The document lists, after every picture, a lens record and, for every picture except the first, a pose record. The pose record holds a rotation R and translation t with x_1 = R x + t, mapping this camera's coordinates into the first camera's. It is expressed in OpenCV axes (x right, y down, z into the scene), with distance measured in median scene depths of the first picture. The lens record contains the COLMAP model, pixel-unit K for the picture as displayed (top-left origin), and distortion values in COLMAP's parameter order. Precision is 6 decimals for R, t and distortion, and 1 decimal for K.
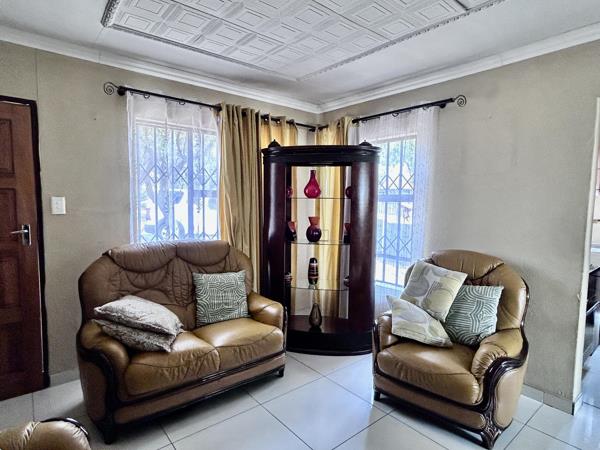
lens RADIAL K [[338.7, 0, 300.0], [0, 338.7, 225.0], [0, 0, 1]] dist [0.003431, 0.000420]
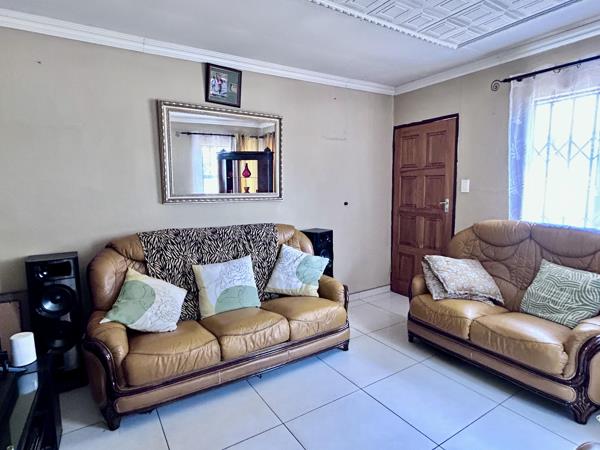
lens RADIAL K [[338.7, 0, 300.0], [0, 338.7, 225.0], [0, 0, 1]] dist [0.003431, 0.000420]
pose [[-0.123562, 0.100940, -0.987190, 0.724689], [-0.066670, 0.991721, 0.109748, -0.006843], [0.990095, 0.079376, -0.115809, 0.498156]]
